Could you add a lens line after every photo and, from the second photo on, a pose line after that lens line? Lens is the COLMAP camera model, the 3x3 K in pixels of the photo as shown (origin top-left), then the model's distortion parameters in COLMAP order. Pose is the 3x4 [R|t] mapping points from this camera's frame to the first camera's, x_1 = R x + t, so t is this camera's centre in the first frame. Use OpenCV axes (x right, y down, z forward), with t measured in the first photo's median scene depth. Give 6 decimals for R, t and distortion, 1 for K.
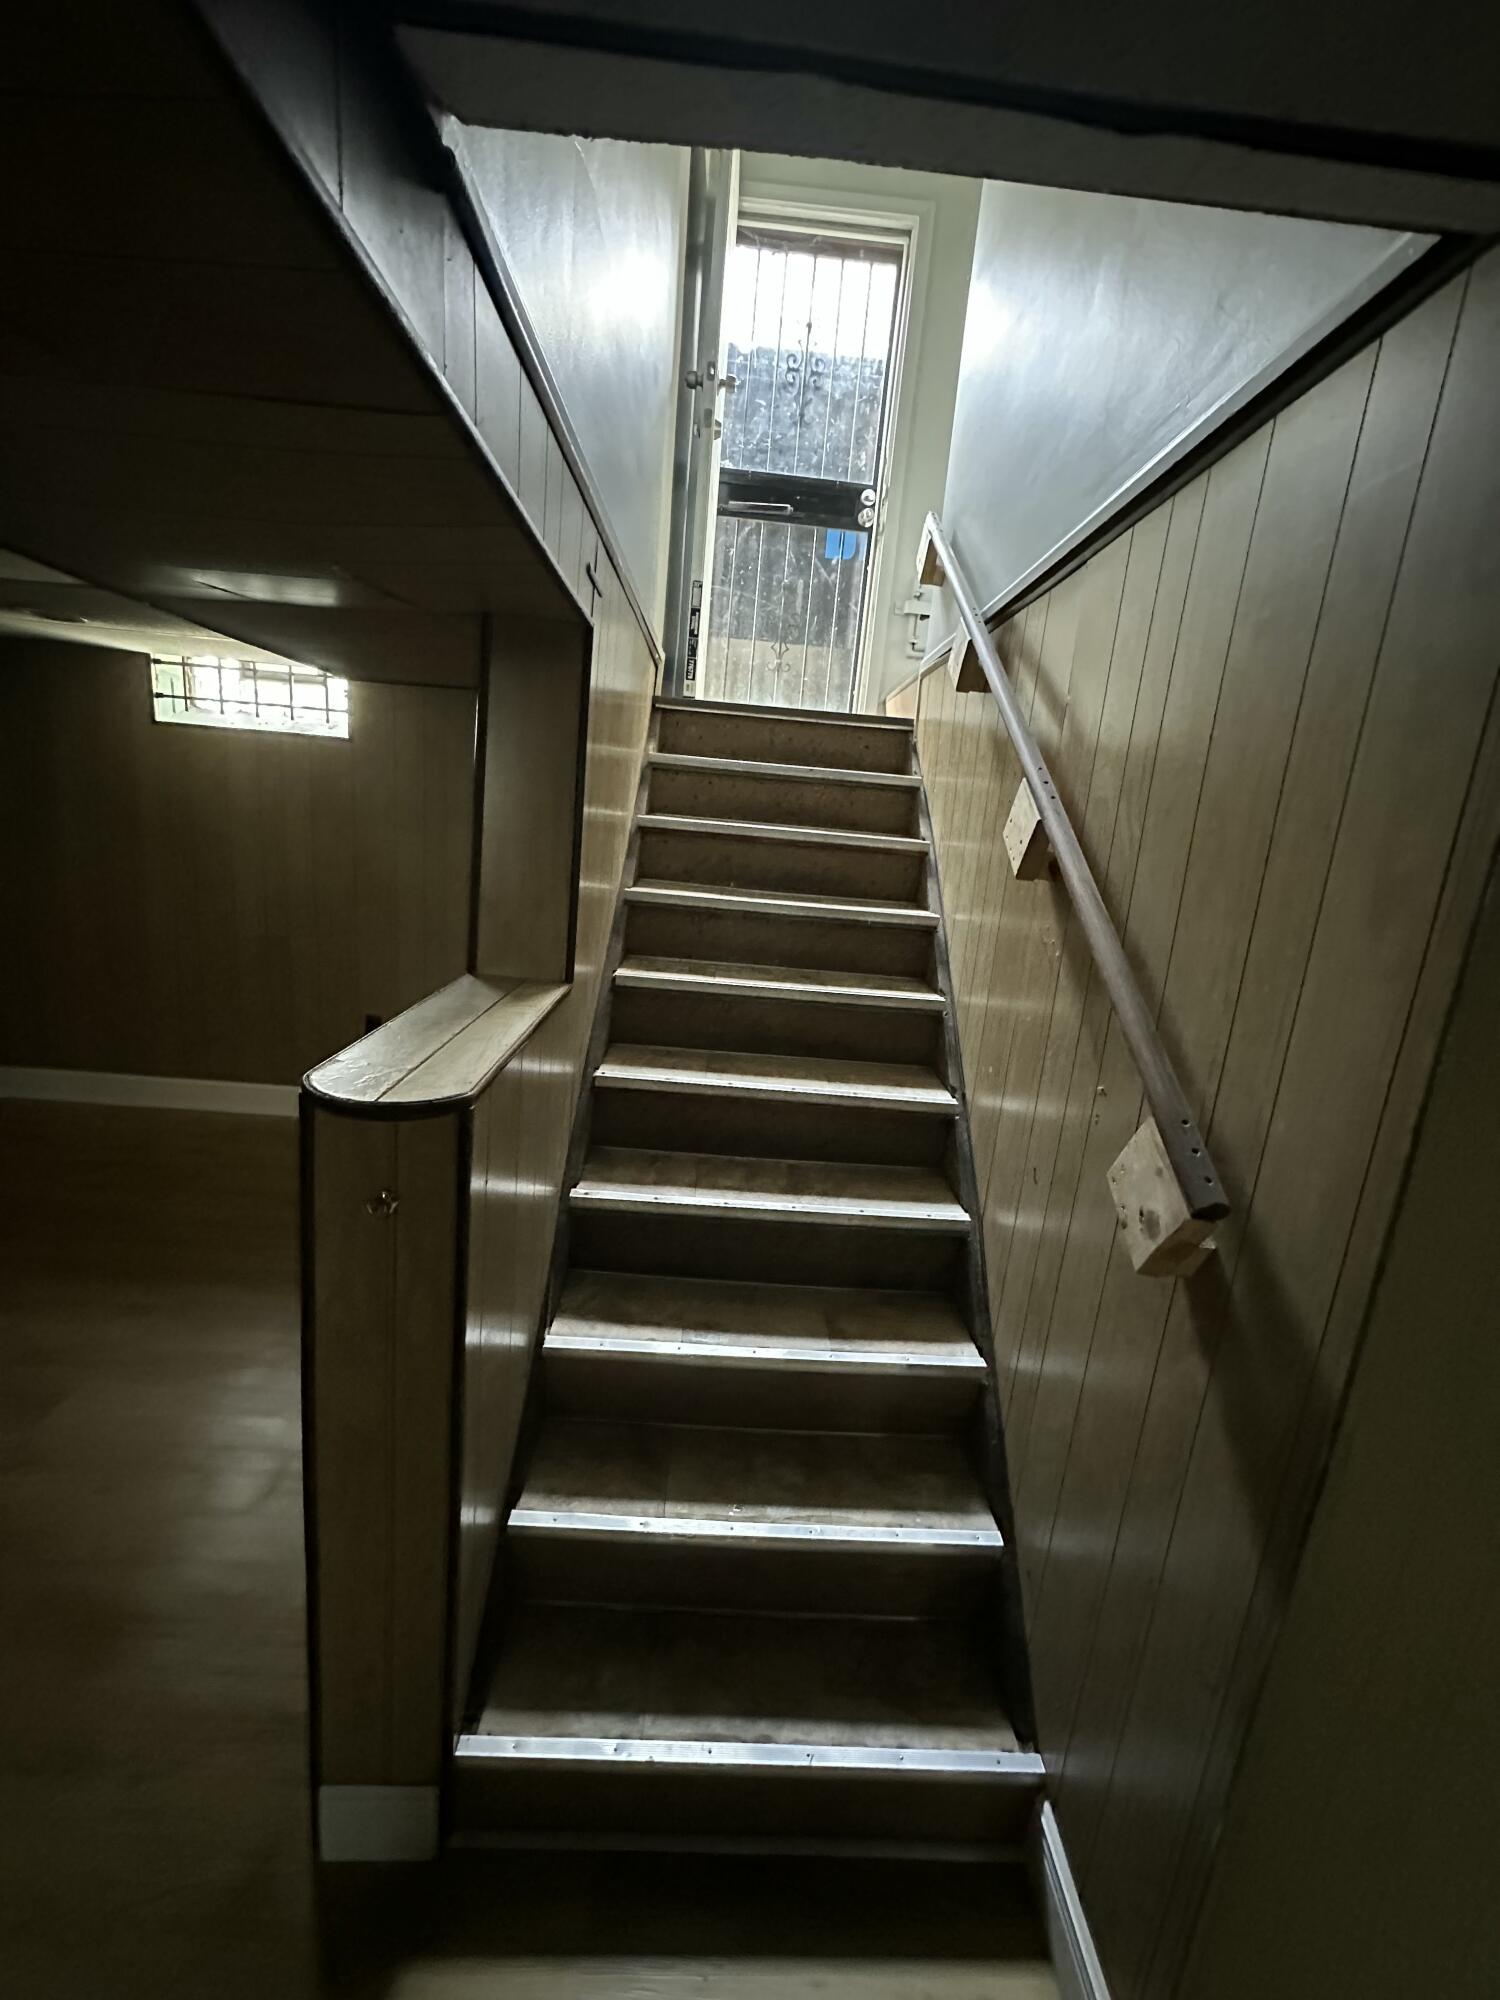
lens RADIAL K [[797.7, 0, 750.0], [0, 797.7, 1000.0], [0, 0, 1]] dist [-0.003297, 0.000501]
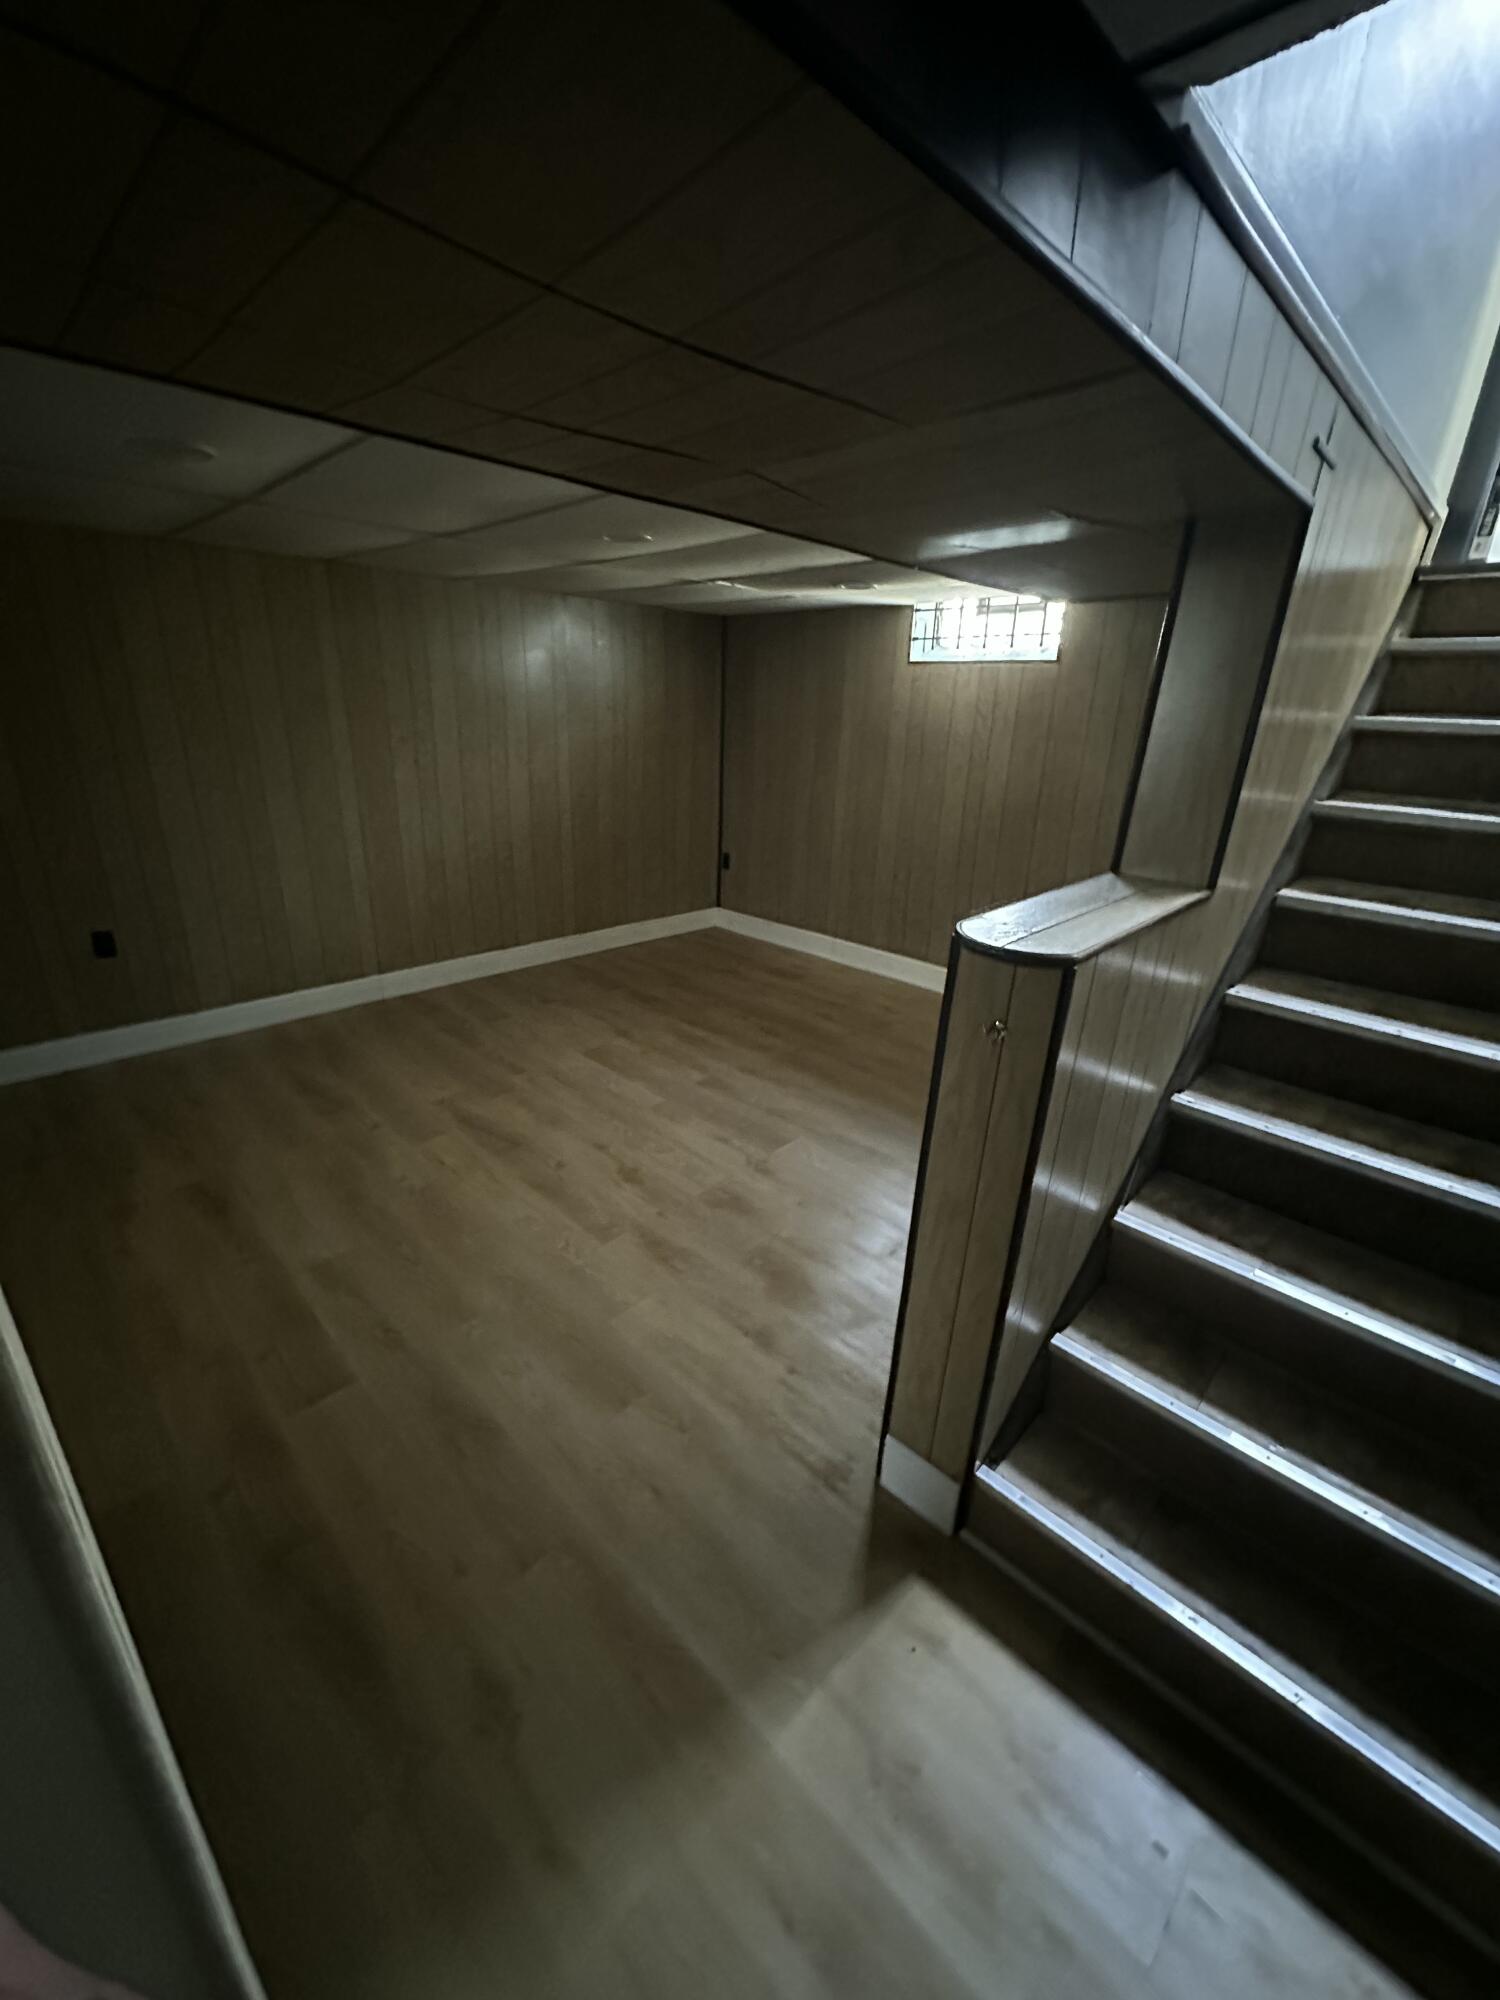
lens RADIAL K [[797.7, 0, 750.0], [0, 797.7, 1000.0], [0, 0, 1]] dist [-0.003297, 0.000501]
pose [[0.693119, 0.191270, -0.694984, 0.083320], [-0.126978, 0.981473, 0.143479, 0.039010], [0.709551, -0.011200, 0.704565, -0.105141]]
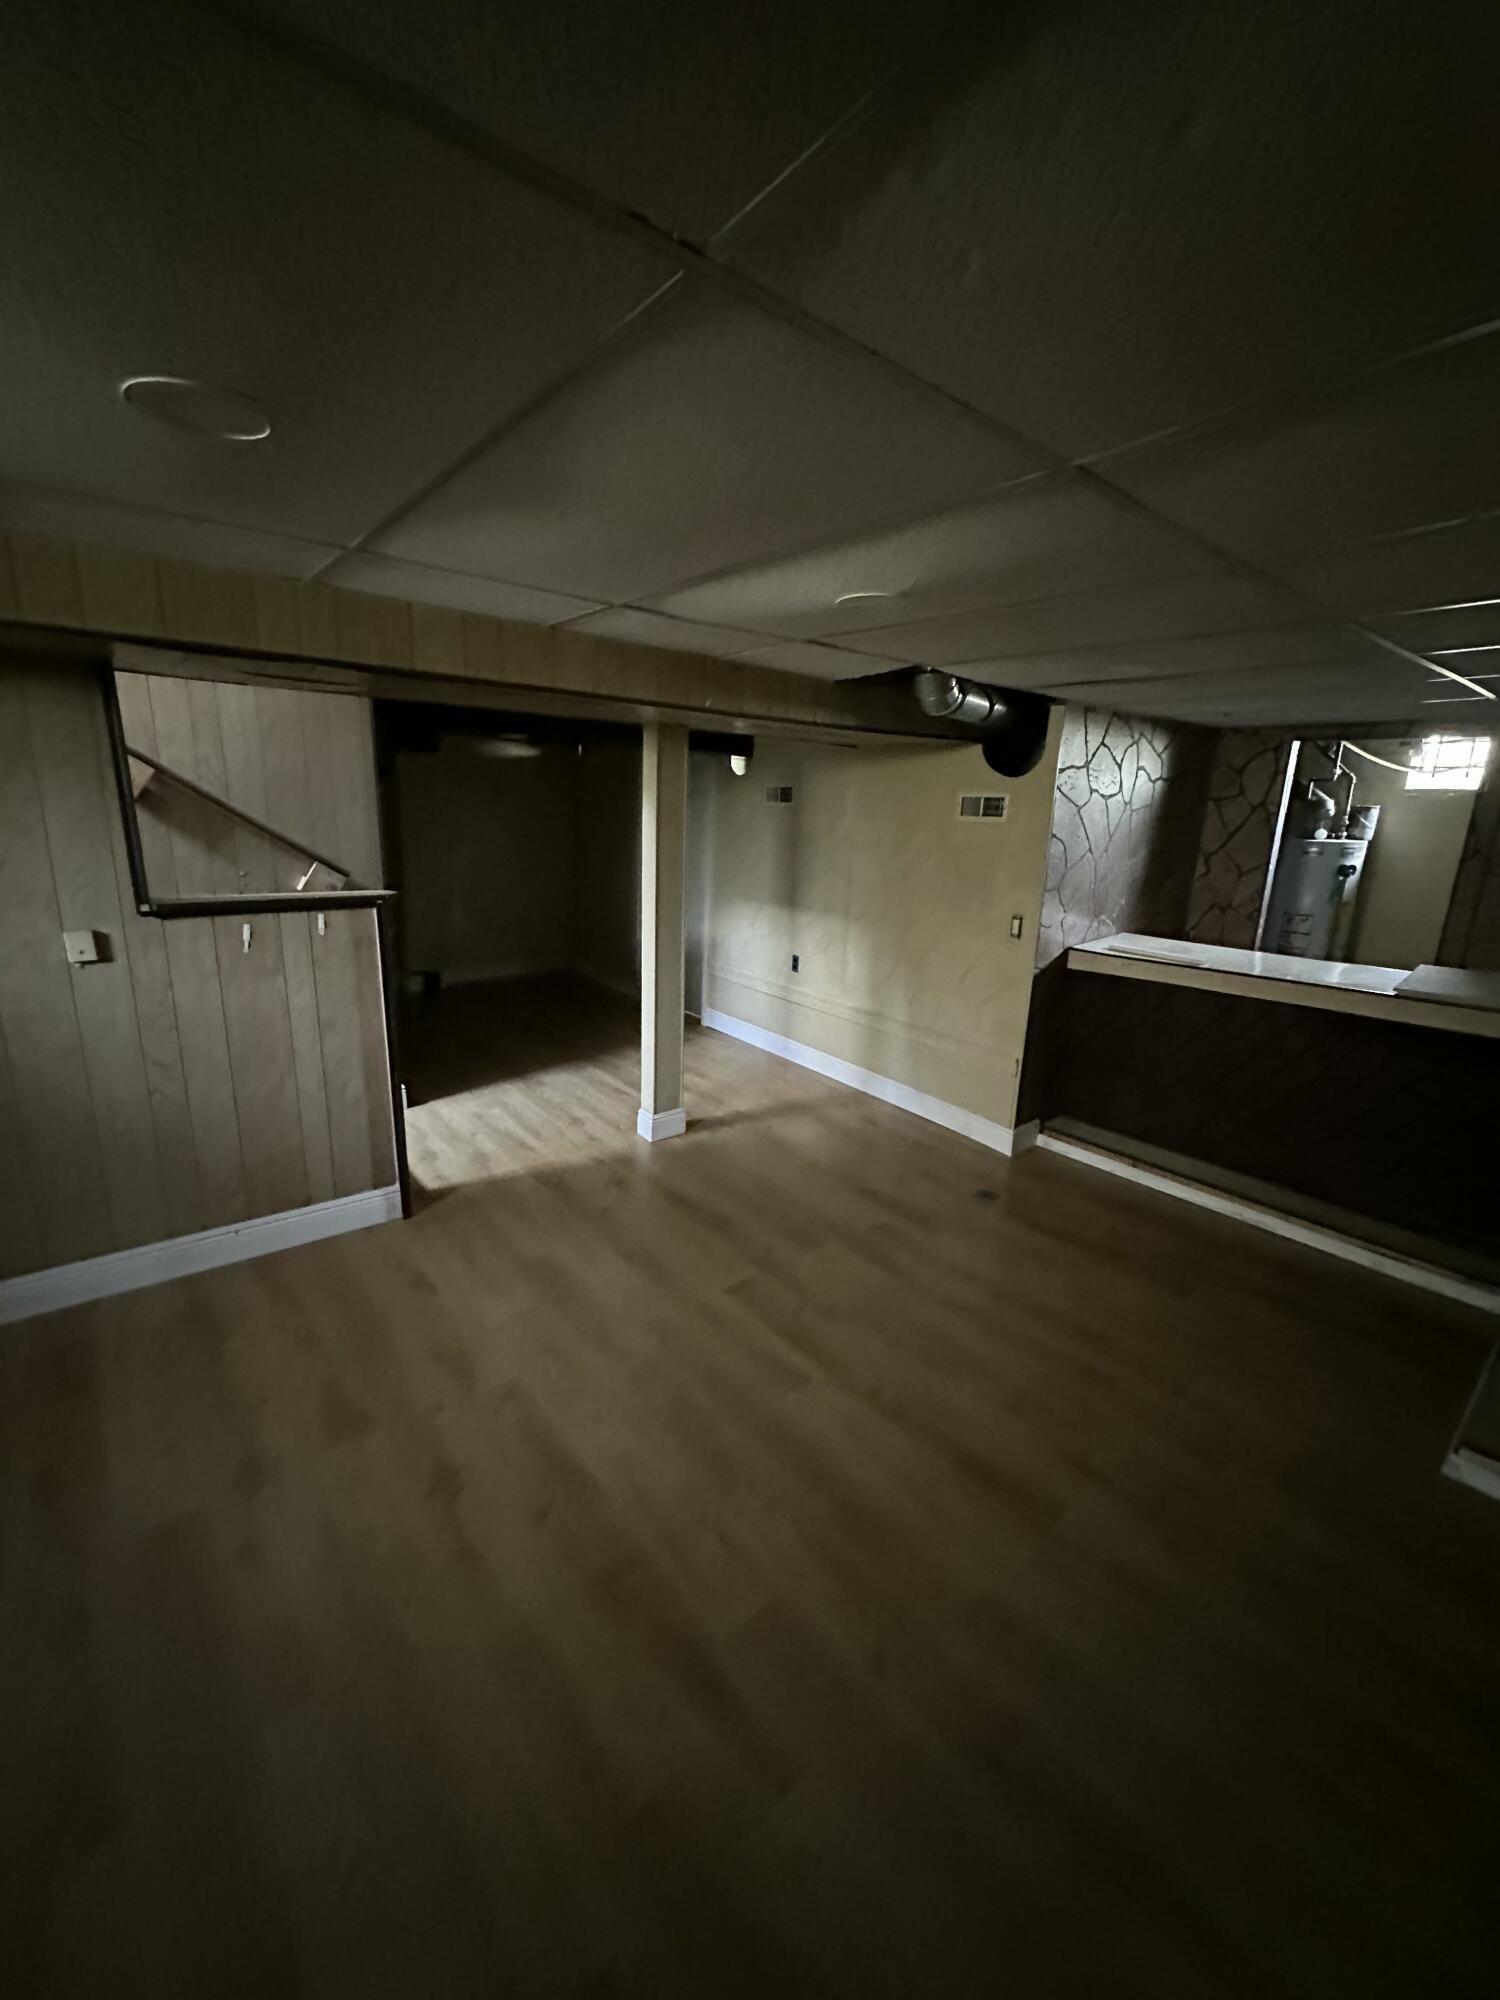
lens RADIAL K [[797.7, 0, 750.0], [0, 797.7, 1000.0], [0, 0, 1]] dist [-0.003297, 0.000501]
pose [[-0.612852, -0.294093, 0.733431, -1.855592], [0.076405, 0.901759, 0.425433, -0.354562], [-0.786495, 0.316765, -0.530175, 0.824318]]
